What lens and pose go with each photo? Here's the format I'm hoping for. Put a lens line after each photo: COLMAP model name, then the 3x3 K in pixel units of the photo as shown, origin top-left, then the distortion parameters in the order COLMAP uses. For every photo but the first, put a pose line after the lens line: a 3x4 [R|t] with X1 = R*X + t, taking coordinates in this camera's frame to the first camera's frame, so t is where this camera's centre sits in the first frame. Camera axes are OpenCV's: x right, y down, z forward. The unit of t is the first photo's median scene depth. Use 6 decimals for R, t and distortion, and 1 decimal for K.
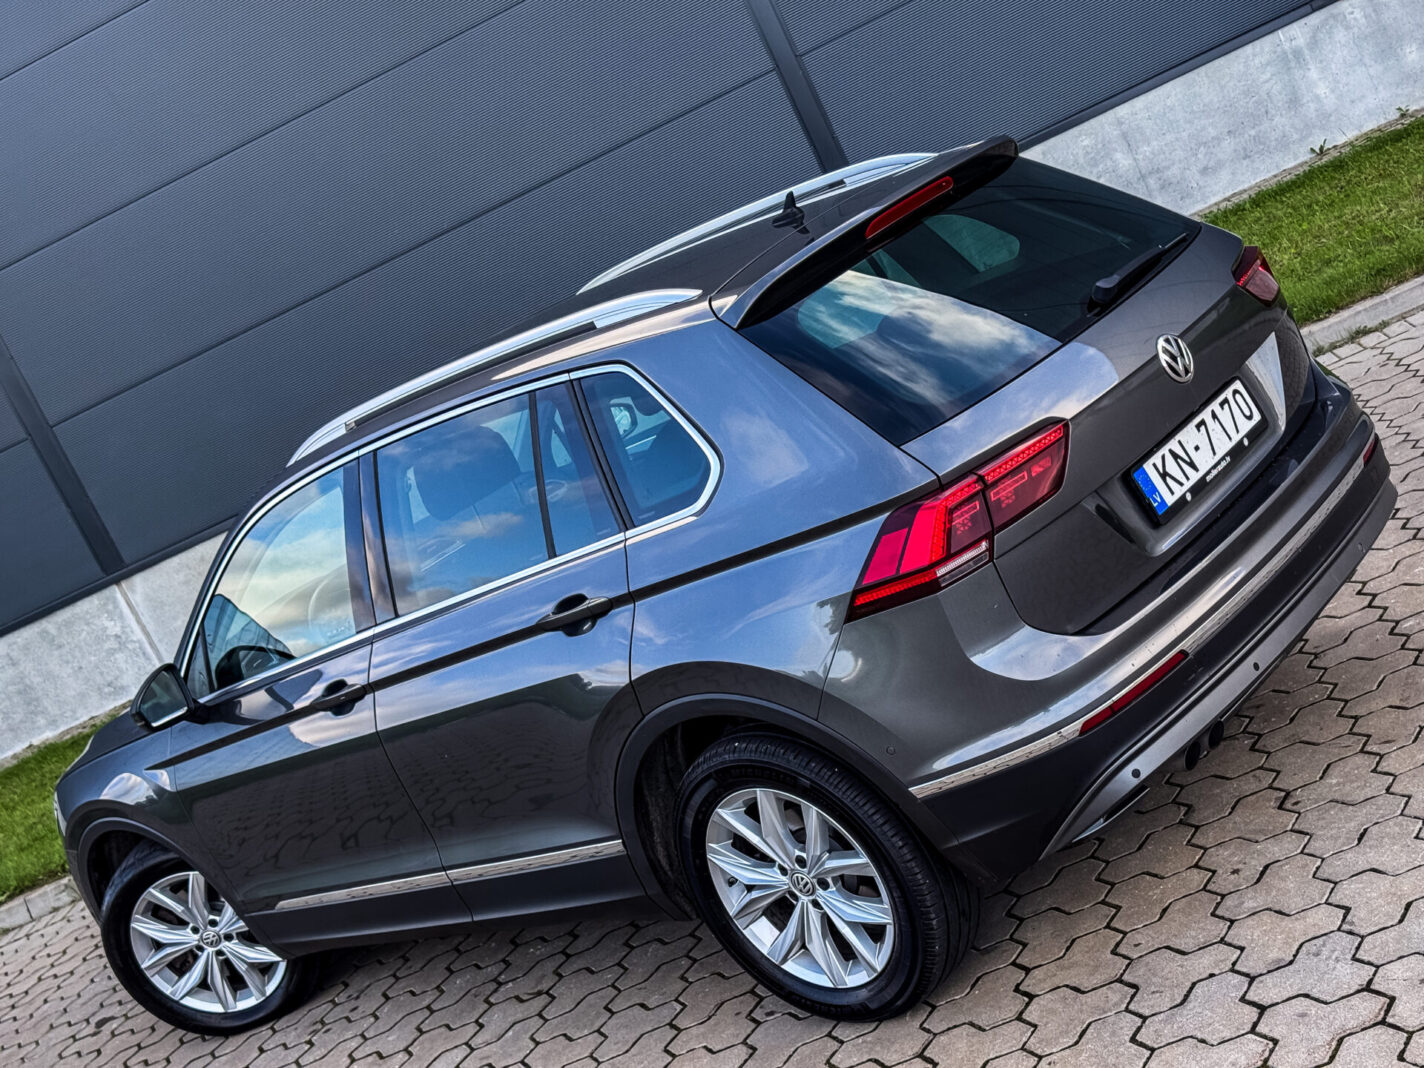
lens RADIAL K [[1988.0, 0, 712.0], [0, 1988.0, 534.0], [0, 0, 1]] dist [0.013908, 0.063658]
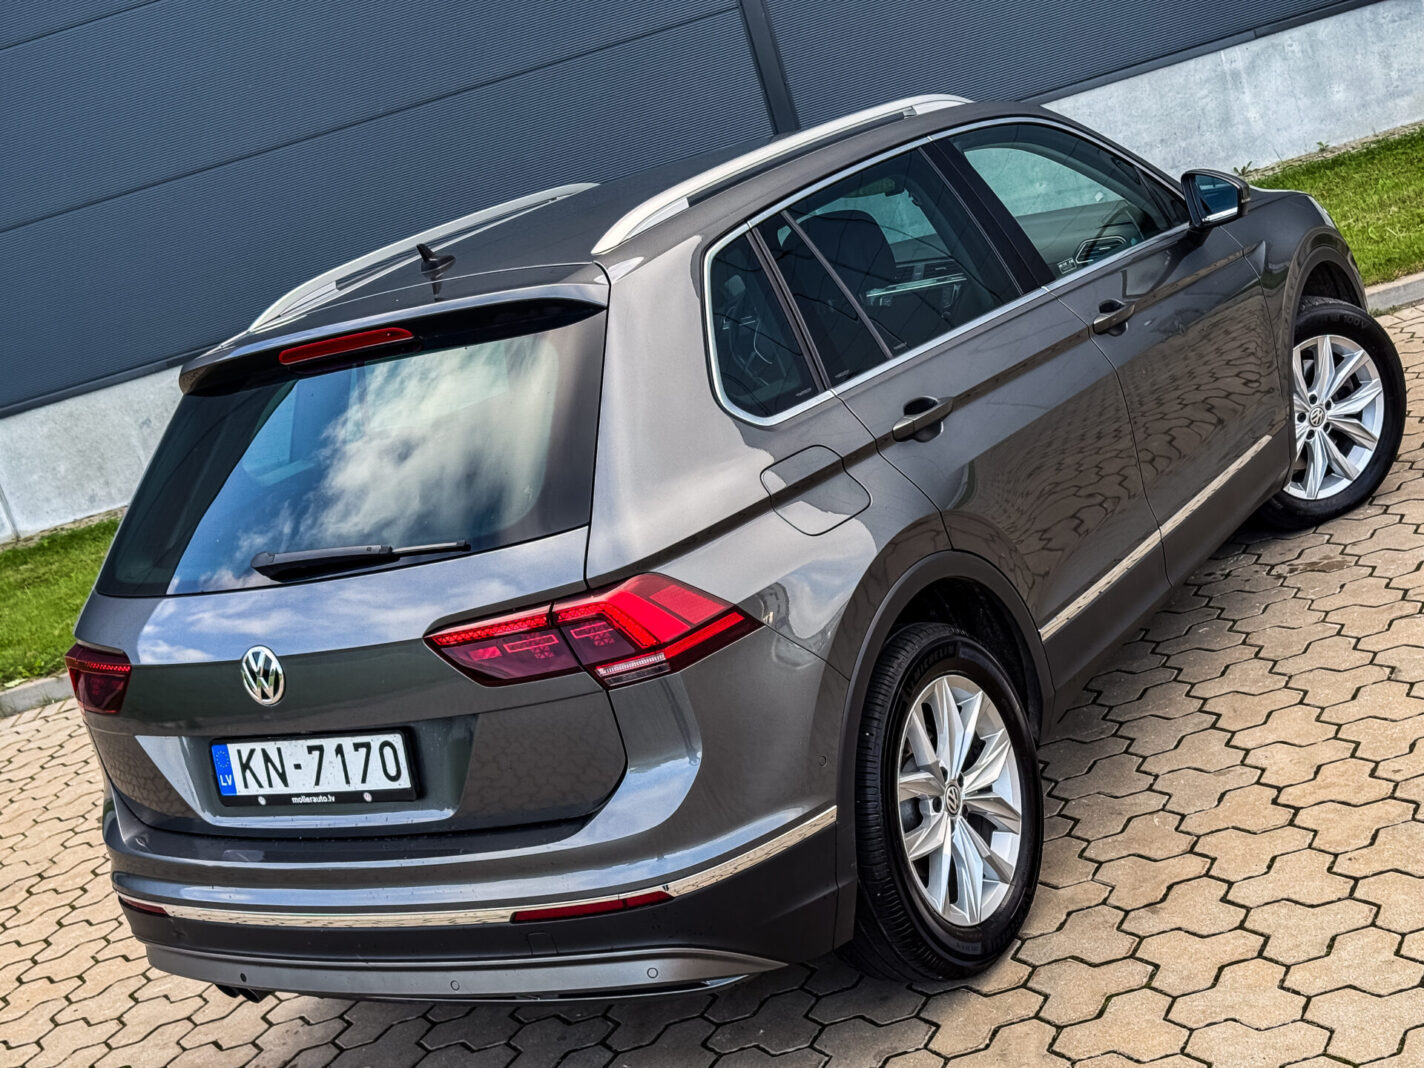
lens RADIAL K [[1988.0, 0, 712.0], [0, 1988.0, 534.0], [0, 0, 1]] dist [0.013908, 0.063658]
pose [[0.260552, 0.577670, -0.773570, 0.908527], [-0.011475, 0.803041, 0.595813, -0.650518], [0.965392, -0.146363, 0.215863, 0.989464]]
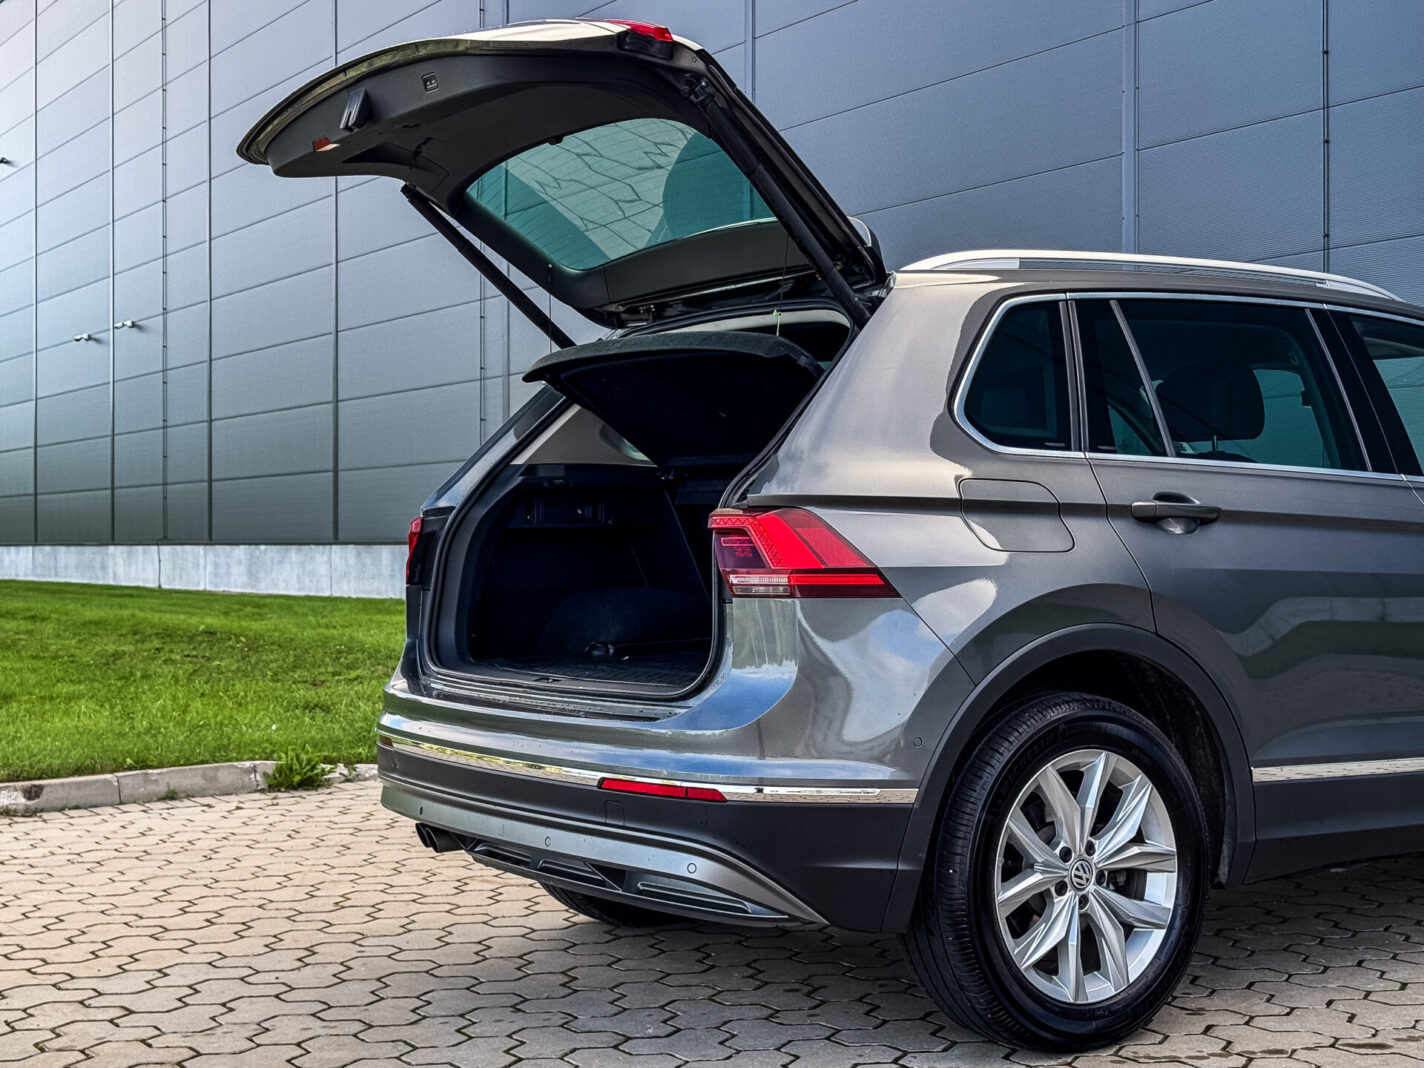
lens RADIAL K [[1988.0, 0, 712.0], [0, 1988.0, 534.0], [0, 0, 1]] dist [0.013908, 0.063658]
pose [[-0.210450, 0.439351, -0.873317, 1.063463], [-0.074613, 0.883499, 0.462453, -0.550106], [0.974753, 0.162484, -0.153151, 1.230464]]
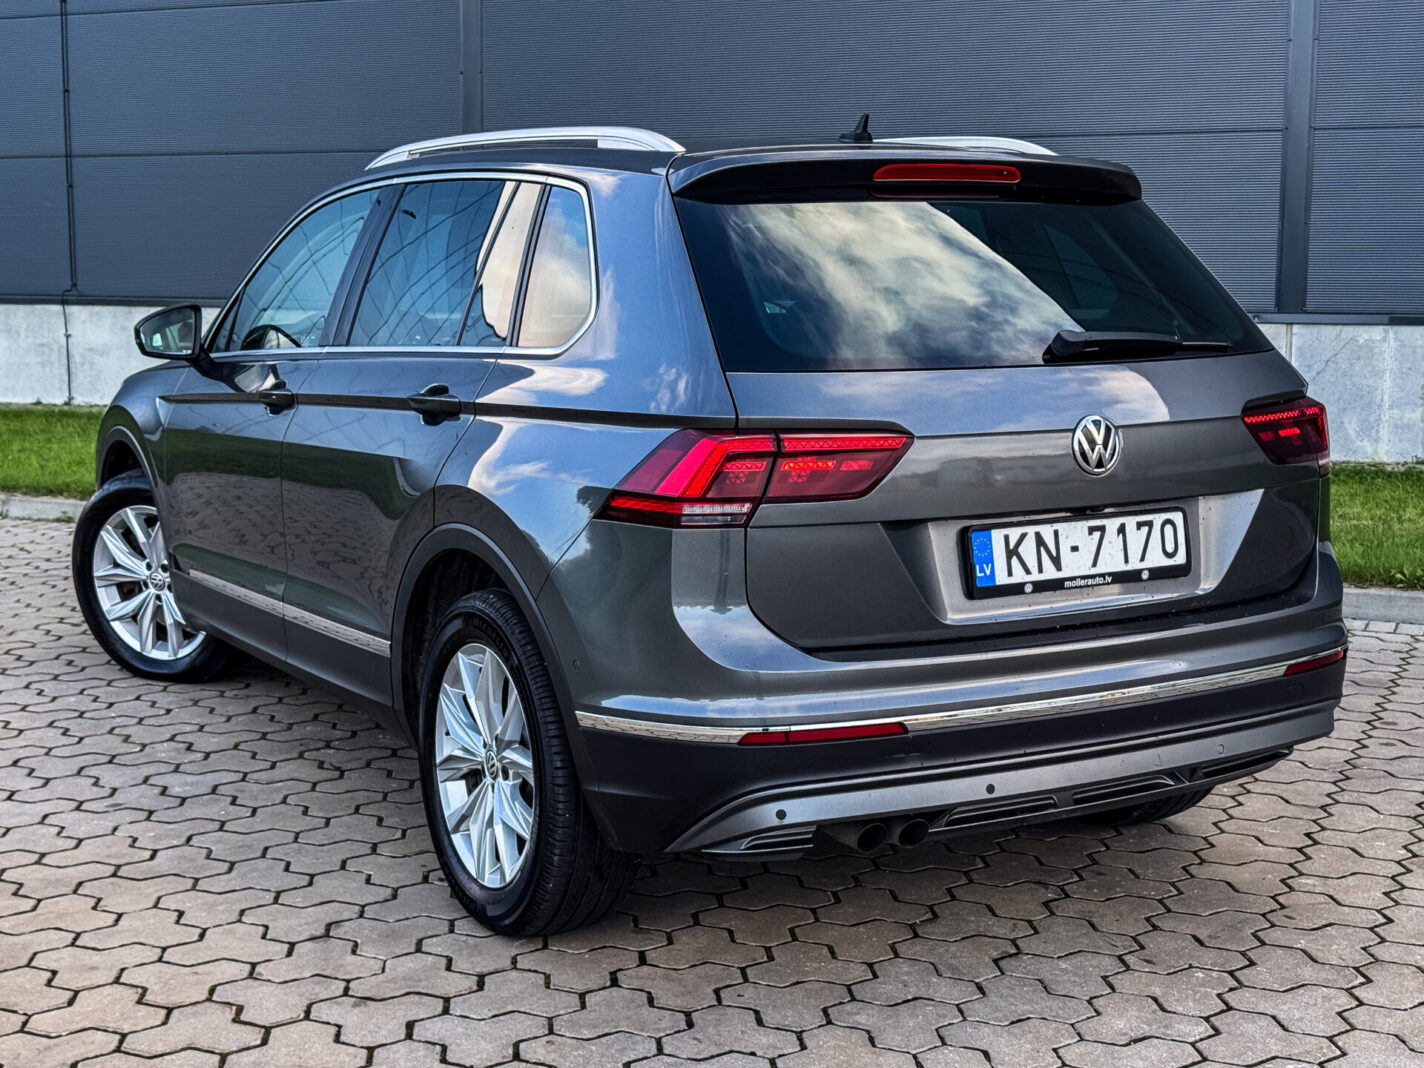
lens RADIAL K [[1988.0, 0, 712.0], [0, 1988.0, 534.0], [0, 0, 1]] dist [0.013908, 0.063658]
pose [[0.856400, 0.470987, -0.211542, 0.285740], [-0.465924, 0.881518, 0.076422, -0.040823], [0.222472, 0.033115, 0.974377, 0.103793]]
